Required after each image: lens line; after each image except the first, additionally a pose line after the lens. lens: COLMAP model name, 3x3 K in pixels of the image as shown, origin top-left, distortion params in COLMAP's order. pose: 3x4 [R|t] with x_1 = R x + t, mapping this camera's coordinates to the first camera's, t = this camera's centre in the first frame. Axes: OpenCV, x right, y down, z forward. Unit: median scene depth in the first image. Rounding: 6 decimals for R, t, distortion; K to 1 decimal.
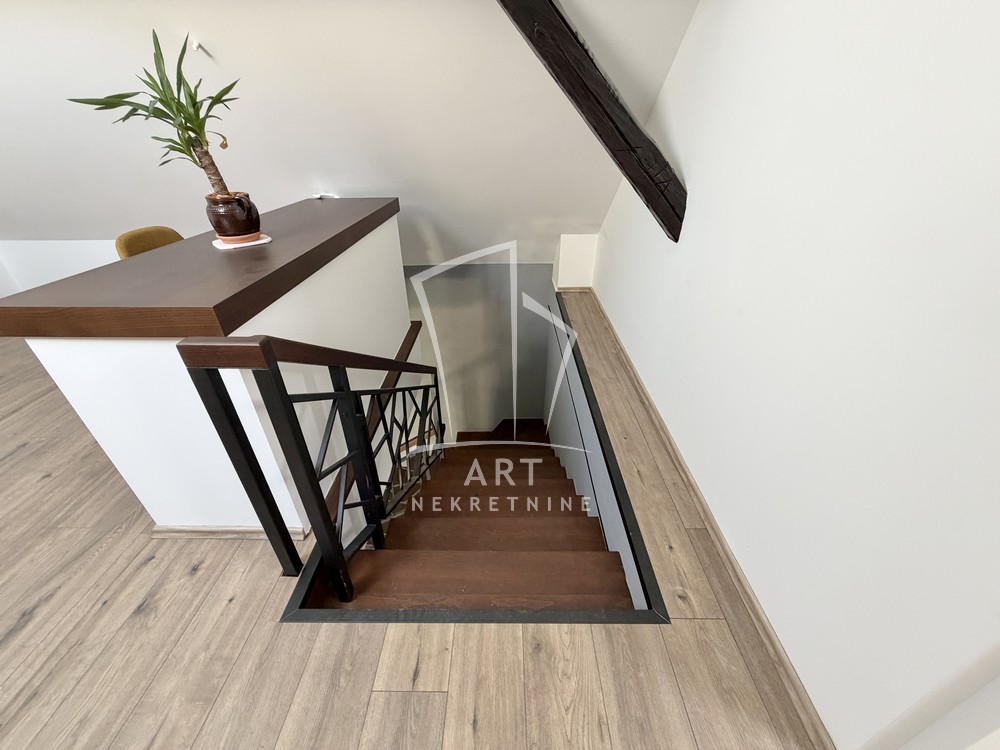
lens RADIAL K [[400.5, 0, 494.6], [0, 400.5, 375.4], [0, 0, 1]] dist [-0.001589, 0.000309]
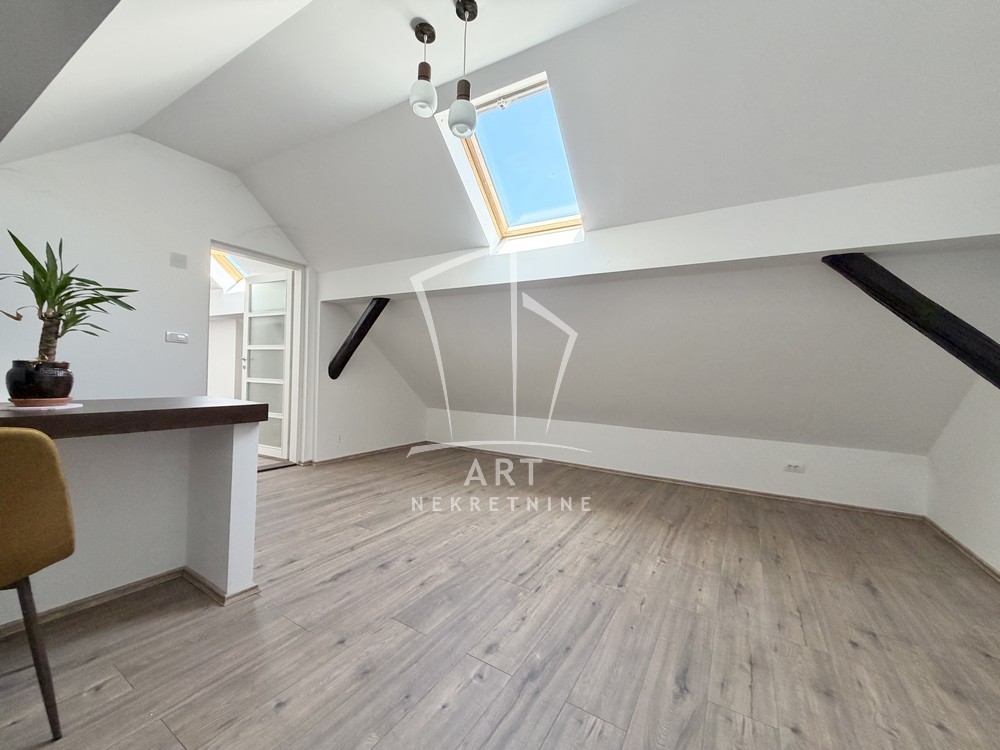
lens RADIAL K [[400.5, 0, 494.6], [0, 400.5, 375.4], [0, 0, 1]] dist [-0.001589, 0.000309]
pose [[-0.858488, -0.015639, 0.512595, -2.318746], [0.246924, 0.863439, 0.439889, -0.632150], [-0.449474, 0.504212, -0.737390, 1.346257]]
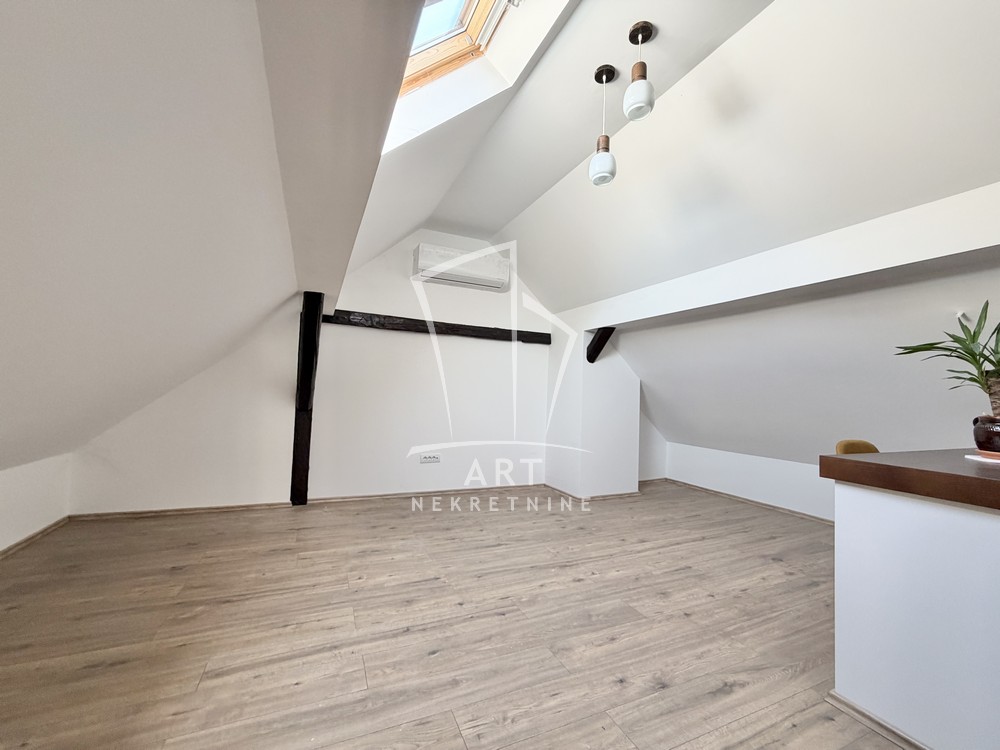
lens RADIAL K [[400.5, 0, 494.6], [0, 400.5, 375.4], [0, 0, 1]] dist [-0.001589, 0.000309]
pose [[0.419479, -0.010299, -0.907706, -0.294608], [-0.501243, 0.831048, -0.241069, 0.410727], [0.756830, 0.556105, 0.343445, -0.472318]]
